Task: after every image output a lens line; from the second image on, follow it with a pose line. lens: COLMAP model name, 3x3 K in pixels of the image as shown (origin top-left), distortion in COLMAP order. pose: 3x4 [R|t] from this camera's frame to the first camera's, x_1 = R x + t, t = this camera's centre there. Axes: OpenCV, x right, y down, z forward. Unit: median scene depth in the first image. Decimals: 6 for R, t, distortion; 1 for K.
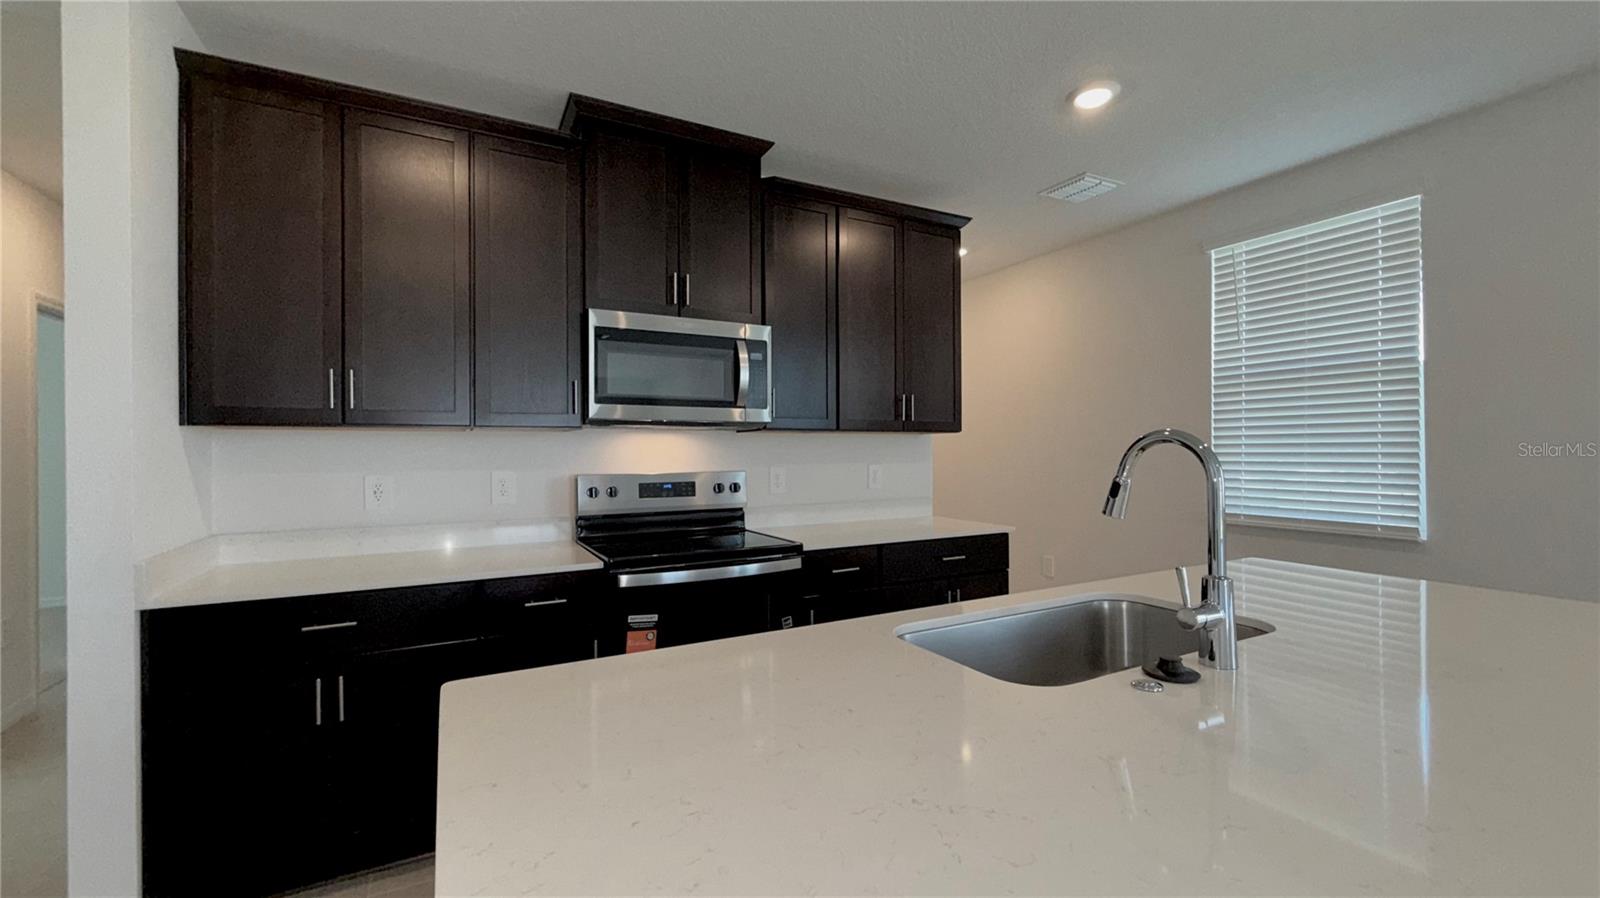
lens RADIAL K [[684.3, 0, 807.8], [0, 684.3, 447.1], [0, 0, 1]] dist [0.000728, 0.000192]
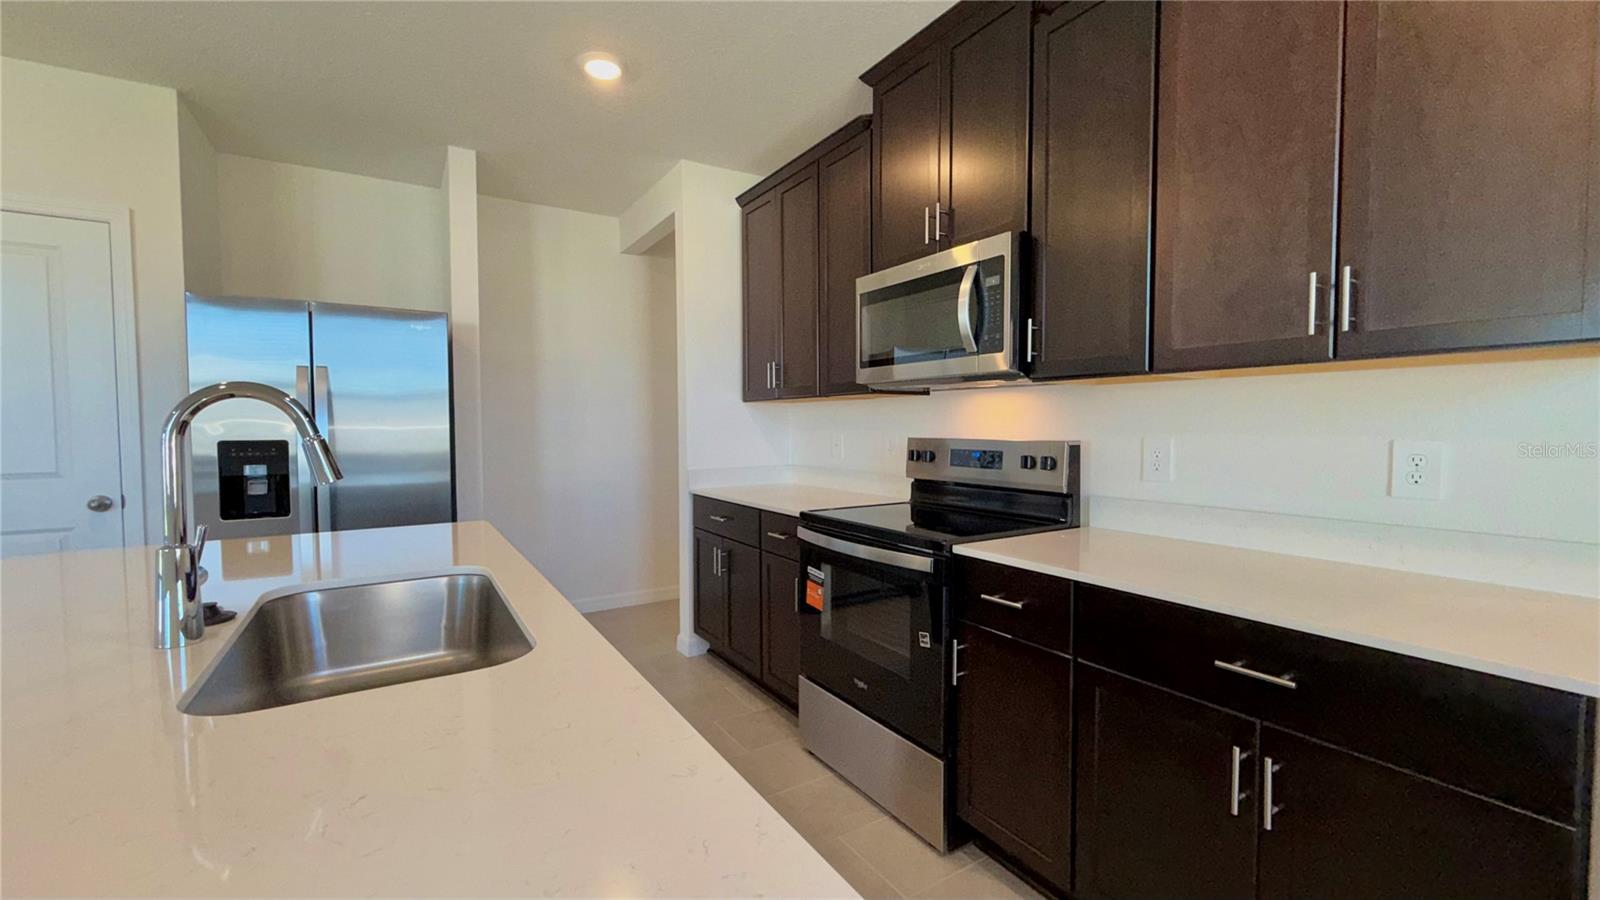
lens RADIAL K [[650.9, 0, 800.0], [0, 650.9, 450.0], [0, 0, 1]] dist [0.000513, 0.000040]
pose [[0.037405, 0.039642, -0.998514, 0.613655], [-0.000927, 0.999214, 0.039635, 0.019313], [0.999300, -0.000557, 0.037412, 0.772462]]
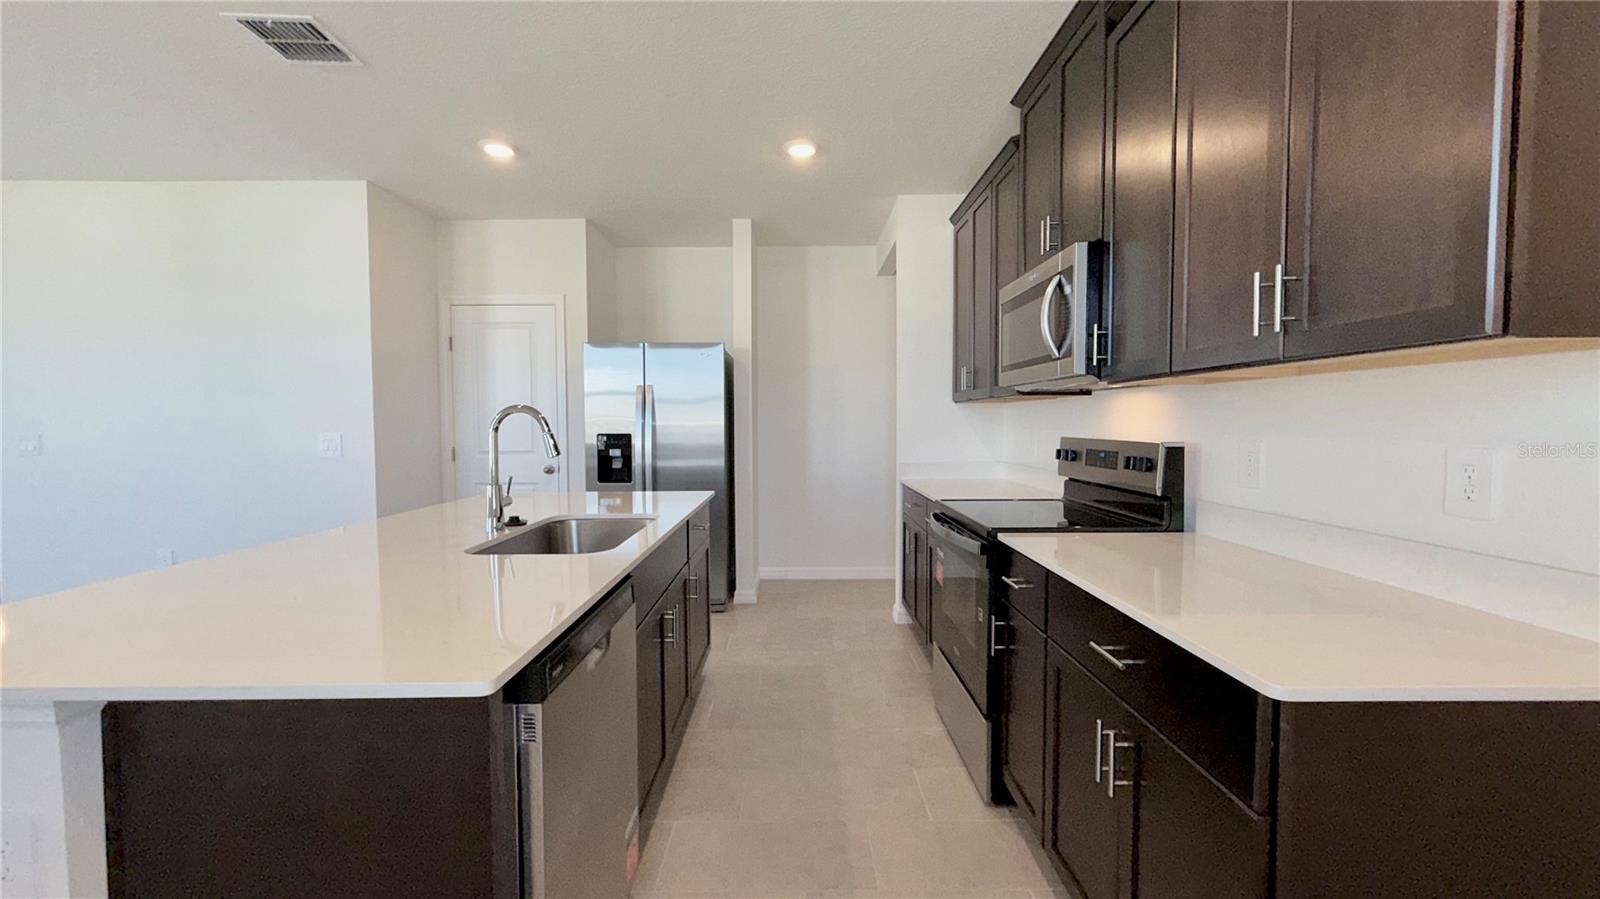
lens RADIAL K [[638.0, 0, 800.6], [0, 638.0, 453.0], [0, 0, 1]] dist [-0.006642, -0.000086]
pose [[-0.490649, 0.044842, -0.870203, 0.697731], [0.000305, 0.998684, 0.051291, 0.013571], [0.871357, 0.024900, -0.490017, 1.094163]]
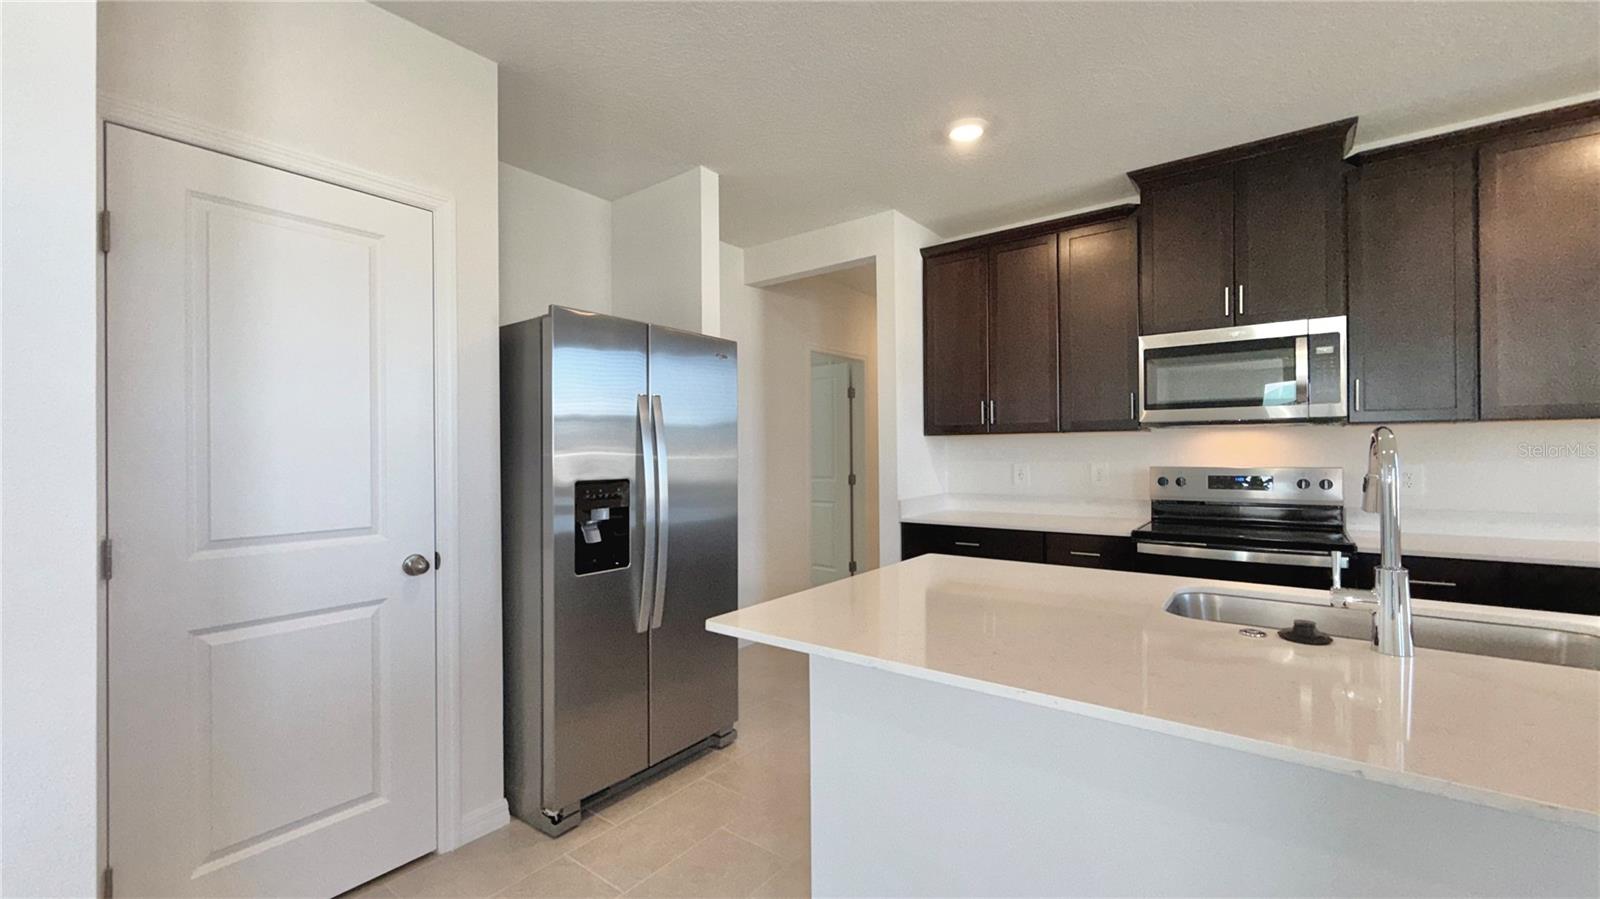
lens RADIAL K [[642.2, 0, 797.0], [0, 642.2, 454.5], [0, 0, 1]] dist [-0.001392, -0.000080]
pose [[0.392877, -0.000222, -0.919591, 0.475194], [0.004581, 0.999988, 0.001716, 0.012476], [0.919580, -0.004887, 0.392873, -0.059023]]
